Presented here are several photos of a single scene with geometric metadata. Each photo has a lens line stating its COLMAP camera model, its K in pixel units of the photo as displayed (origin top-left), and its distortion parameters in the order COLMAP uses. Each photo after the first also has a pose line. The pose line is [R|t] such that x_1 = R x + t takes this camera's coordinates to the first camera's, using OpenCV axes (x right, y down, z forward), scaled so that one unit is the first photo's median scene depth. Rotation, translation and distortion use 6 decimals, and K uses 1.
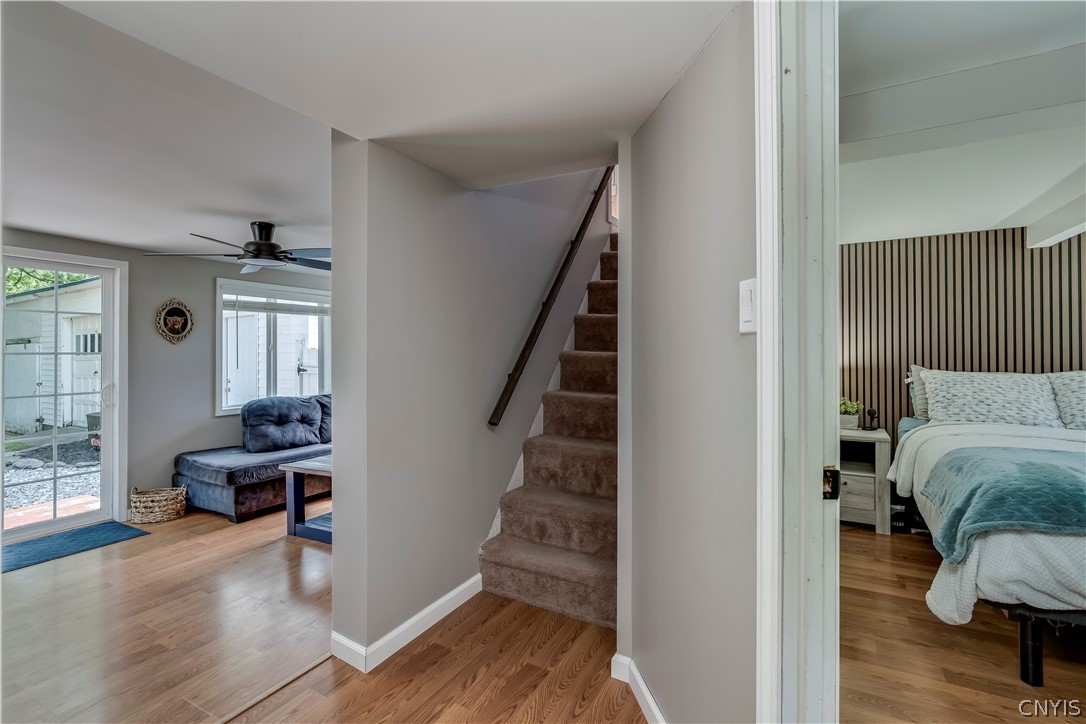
lens RADIAL K [[494.5, 0, 544.9], [0, 494.5, 354.6], [0, 0, 1]] dist [-0.000949, -0.000481]
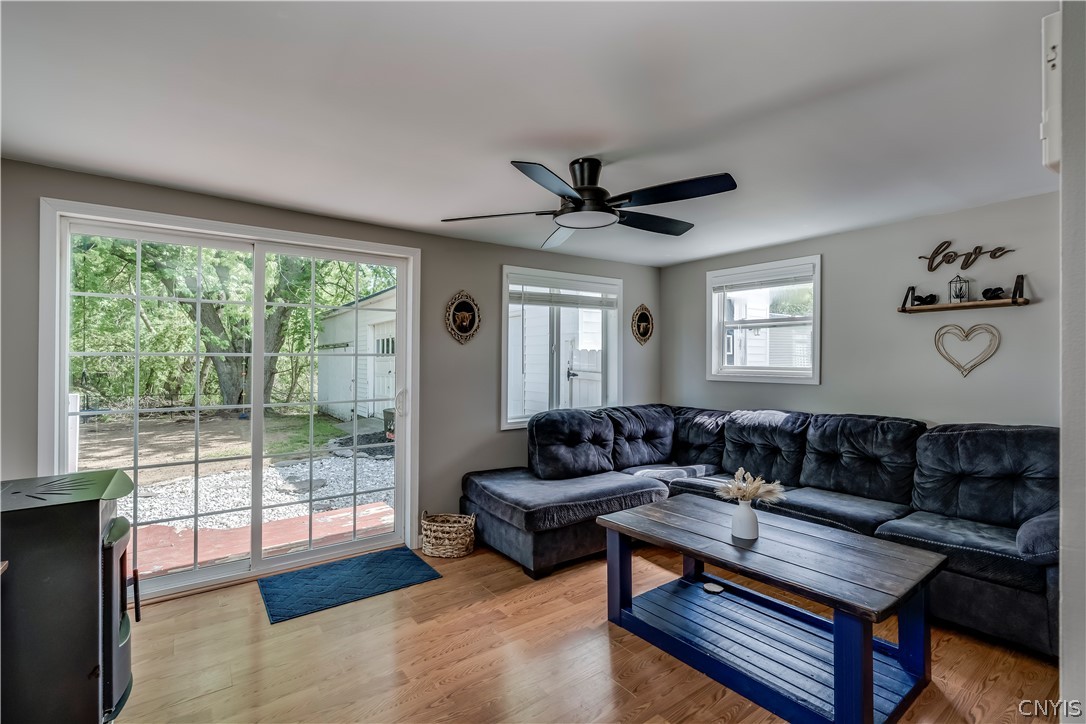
lens RADIAL K [[494.5, 0, 544.9], [0, 494.5, 354.6], [0, 0, 1]] dist [-0.000949, -0.000481]
pose [[0.907221, 0.001735, -0.420651, -0.267822], [-0.003985, 0.999982, -0.004470, 0.000204], [0.420636, 0.005732, 0.907212, 0.292293]]
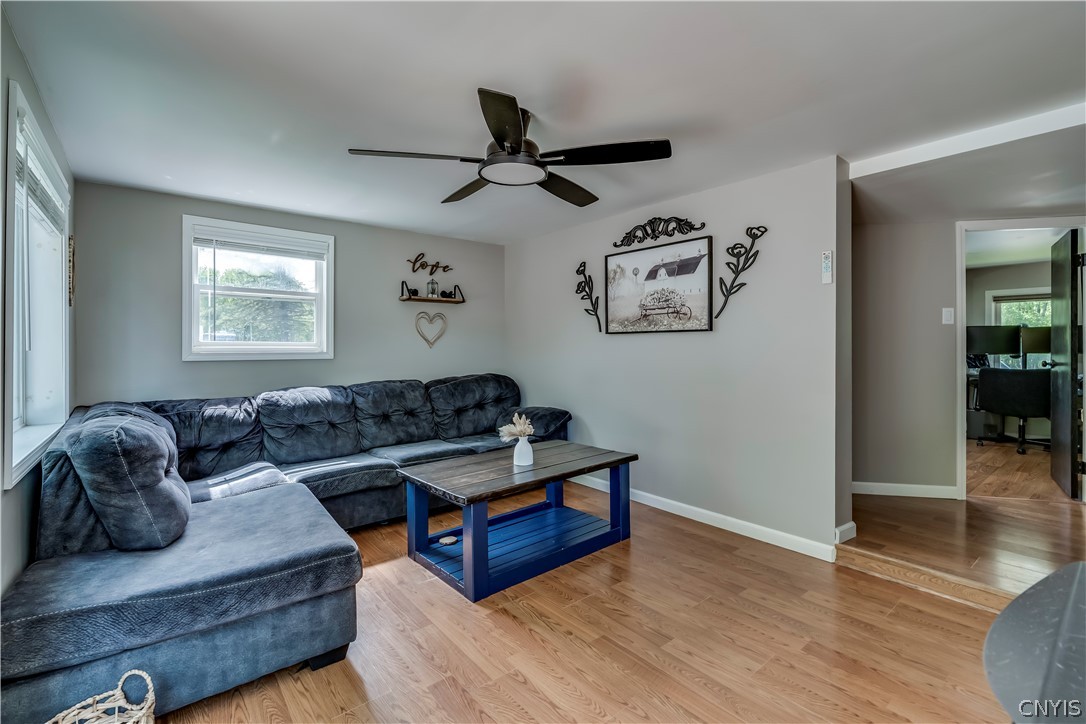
lens RADIAL K [[475.4, 0, 562.3], [0, 475.4, 351.5], [0, 0, 1]] dist [-0.002544, -0.000273]
pose [[0.368033, -0.003800, 0.929805, -0.901509], [0.000996, 0.999993, 0.003693, 0.033050], [-0.929812, -0.000433, 0.368035, 0.575793]]
